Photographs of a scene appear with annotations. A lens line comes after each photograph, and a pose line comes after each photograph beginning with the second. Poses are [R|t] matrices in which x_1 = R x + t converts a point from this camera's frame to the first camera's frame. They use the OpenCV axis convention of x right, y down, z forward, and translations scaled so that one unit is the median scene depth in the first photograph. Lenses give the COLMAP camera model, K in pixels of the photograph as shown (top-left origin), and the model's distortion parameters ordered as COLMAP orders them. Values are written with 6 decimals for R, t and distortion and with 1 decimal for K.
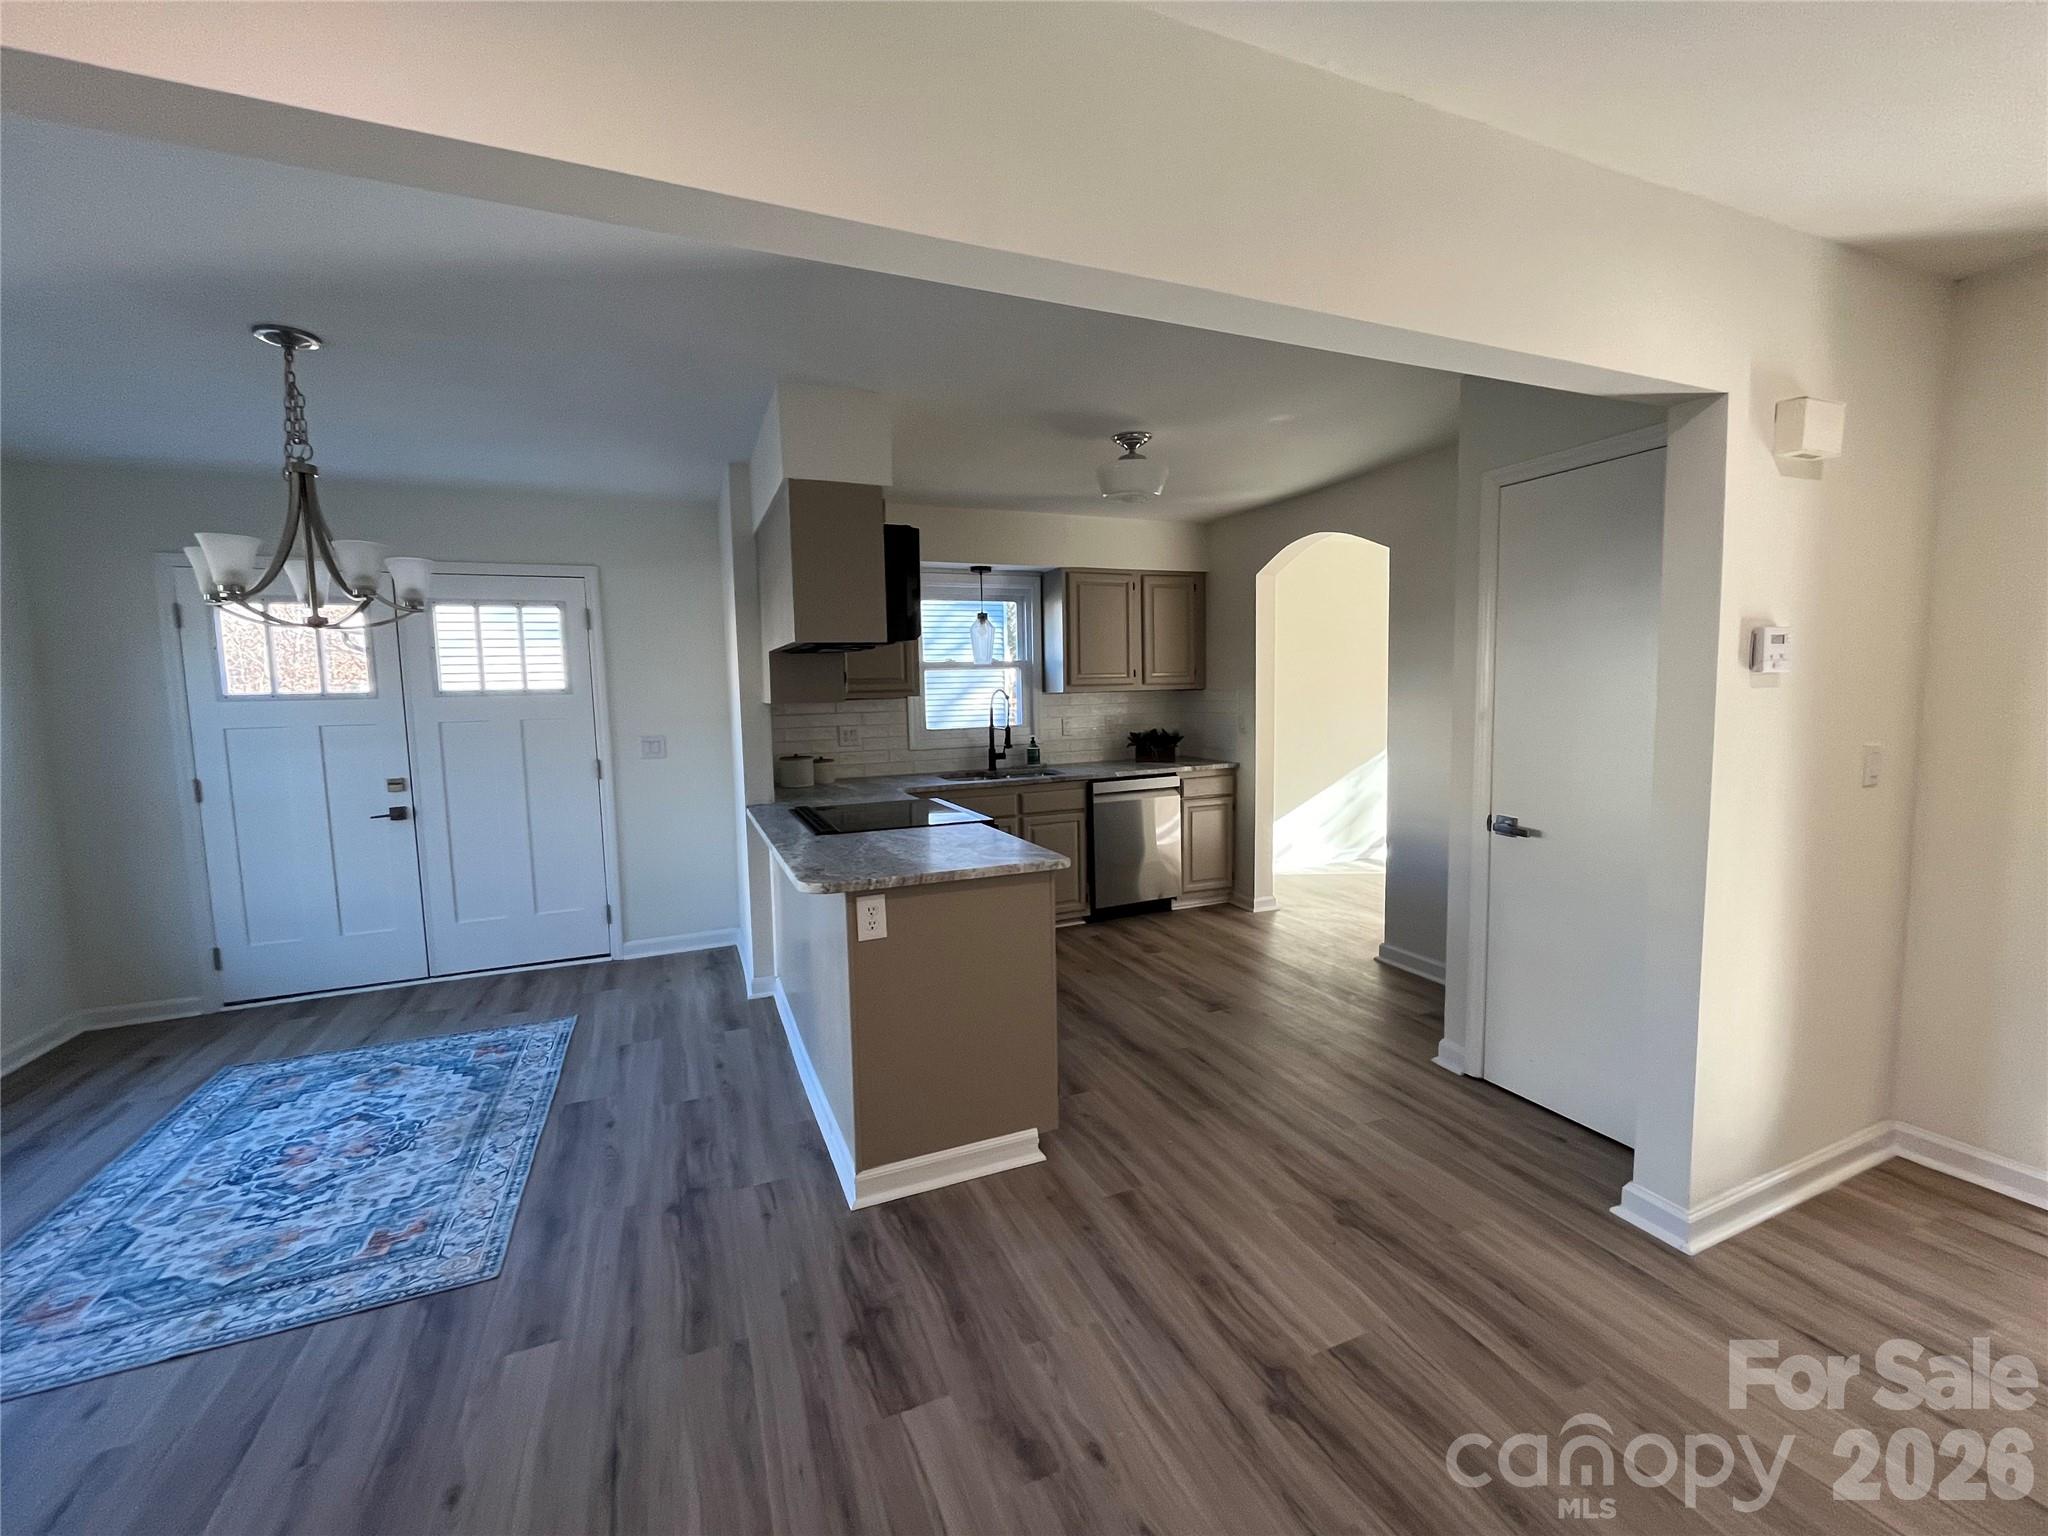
lens RADIAL K [[825.1, 0, 1022.0], [0, 825.1, 763.8], [0, 0, 1]] dist [-0.007117, -0.000863]
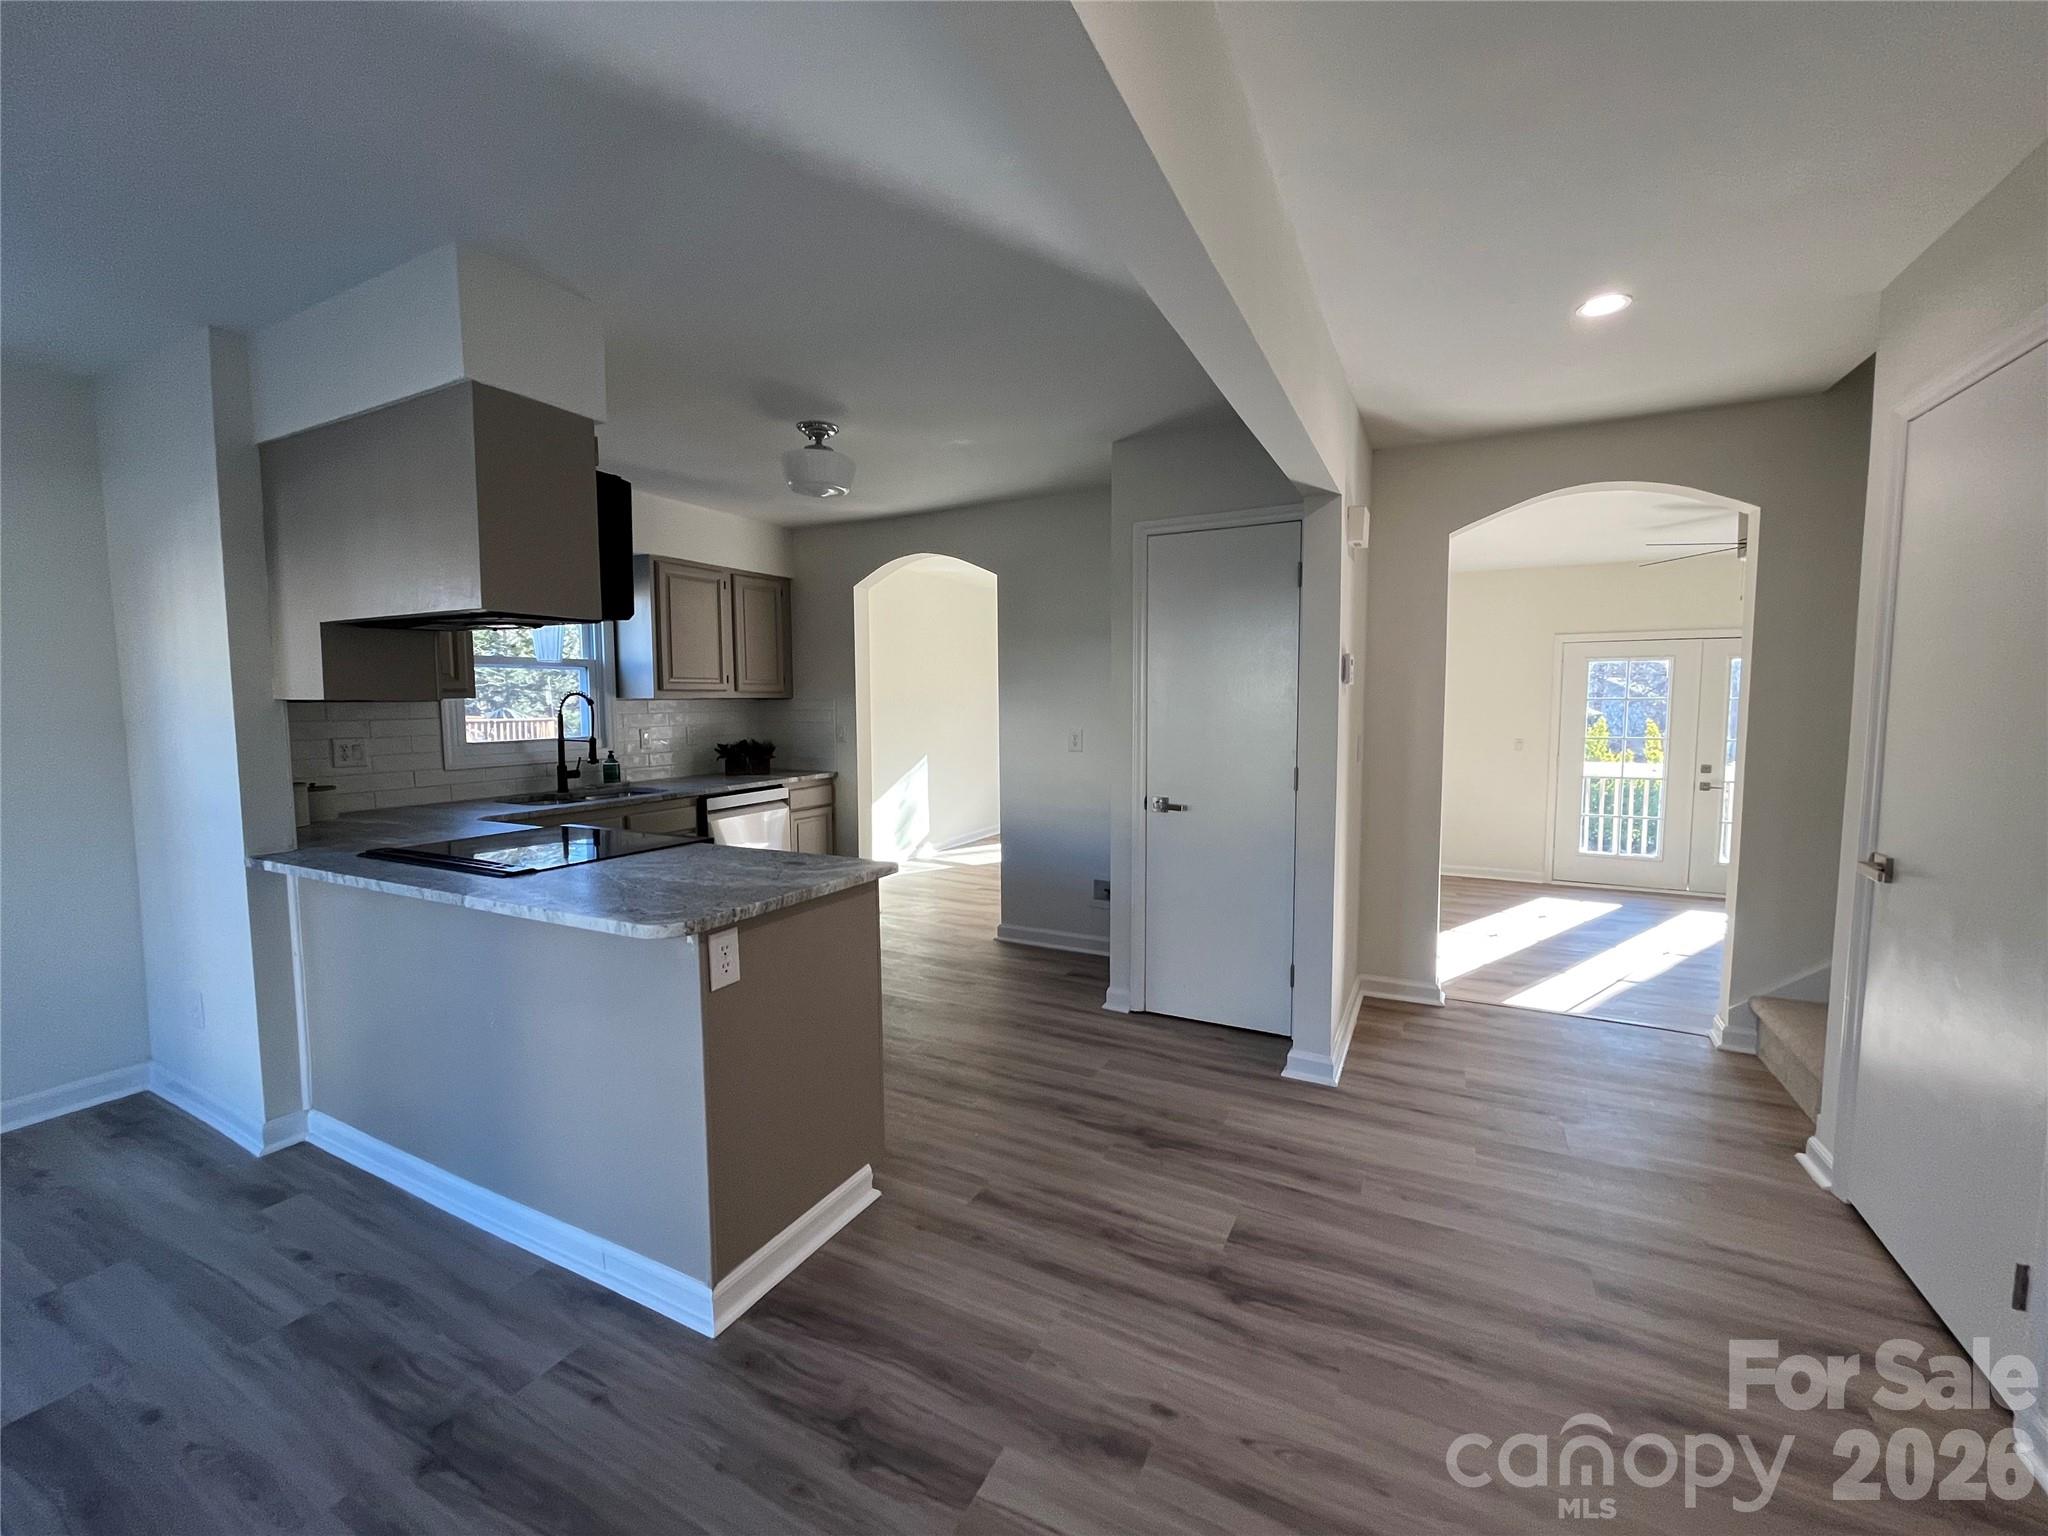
lens RADIAL K [[824.6, 0, 1020.1], [0, 824.6, 765.6], [0, 0, 1]] dist [-0.003075, -0.000796]
pose [[0.774357, -0.032074, 0.631935, -0.356223], [0.046112, 0.998919, -0.005805, 0.013271], [-0.631066, 0.033635, 0.774999, 0.148588]]
